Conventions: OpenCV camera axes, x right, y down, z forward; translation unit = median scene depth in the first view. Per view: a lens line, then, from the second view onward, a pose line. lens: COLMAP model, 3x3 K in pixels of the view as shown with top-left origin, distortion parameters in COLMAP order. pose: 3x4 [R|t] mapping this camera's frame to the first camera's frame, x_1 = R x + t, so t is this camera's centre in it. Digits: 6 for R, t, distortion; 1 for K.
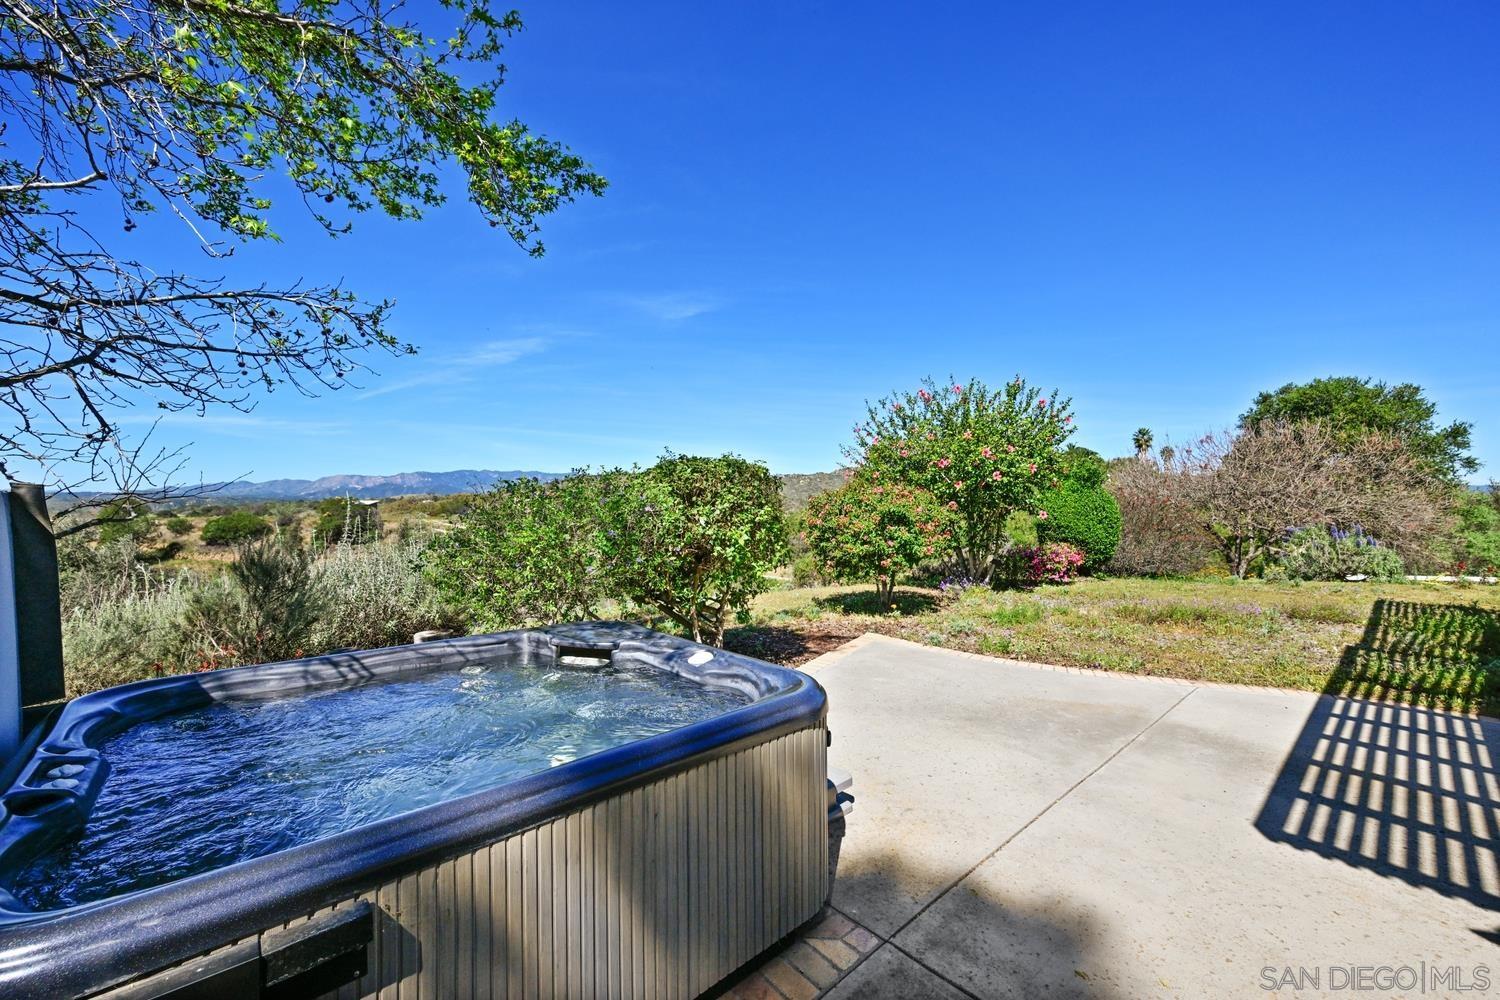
lens RADIAL K [[583.6, 0, 749.6], [0, 583.6, 507.0], [0, 0, 1]] dist [-0.001096, -0.000005]
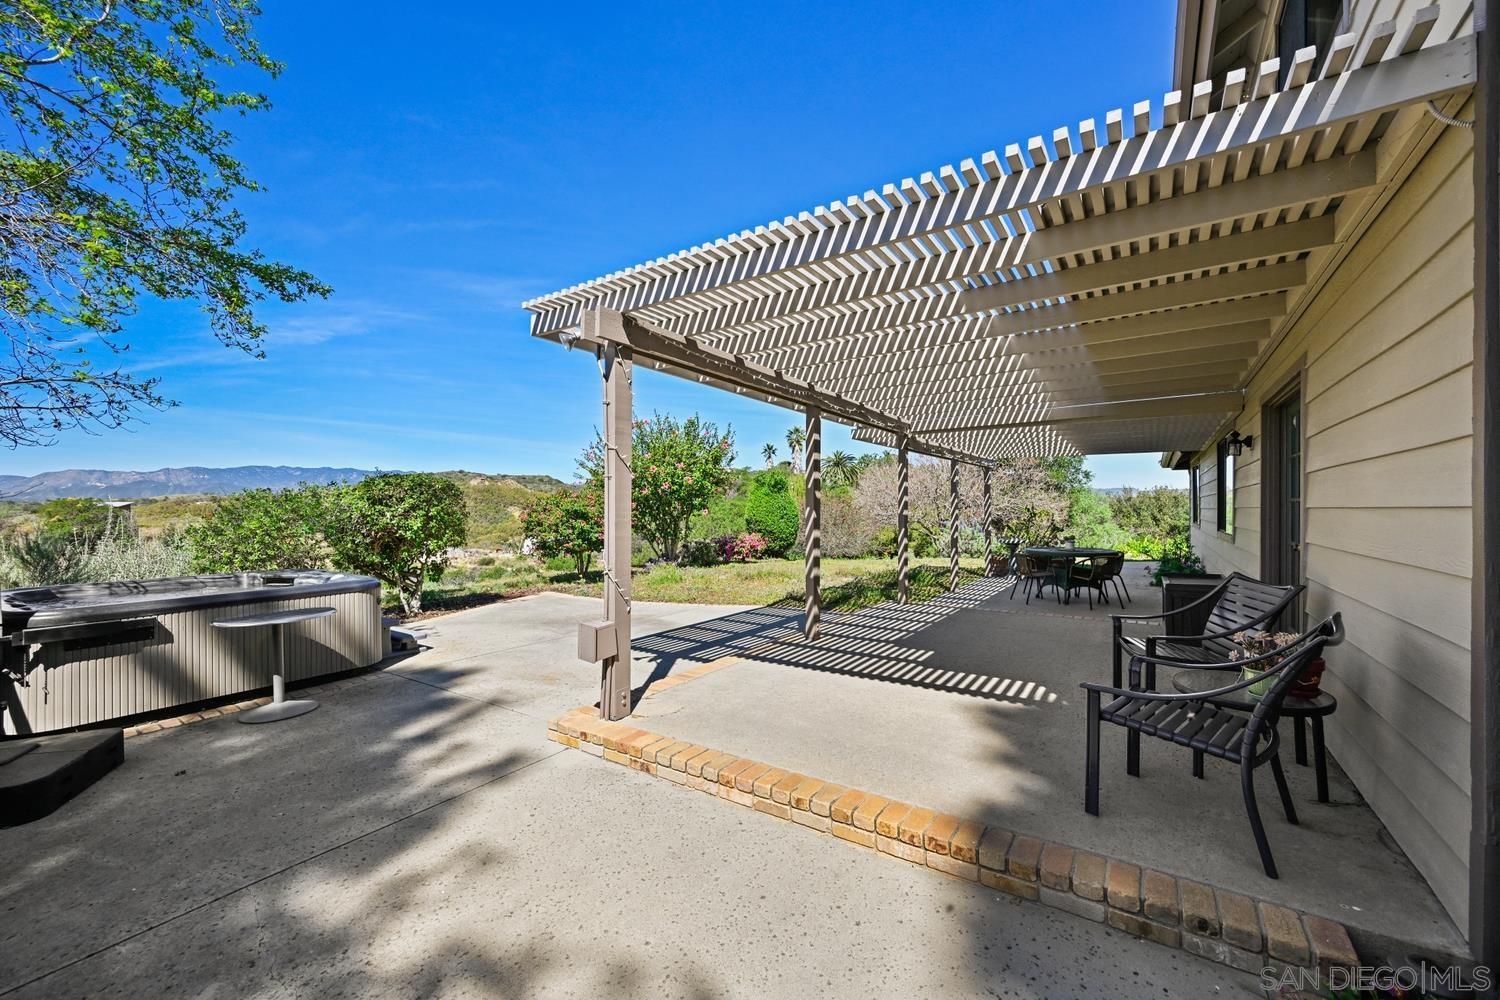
lens RADIAL K [[588.7, 0, 755.7], [0, 588.7, 504.5], [0, 0, 1]] dist [-0.003273, -0.000524]
pose [[0.968769, -0.001689, 0.247960, 0.414359], [0.003164, 0.999980, -0.005551, 0.005176], [-0.247945, 0.006163, 0.968754, -0.695061]]
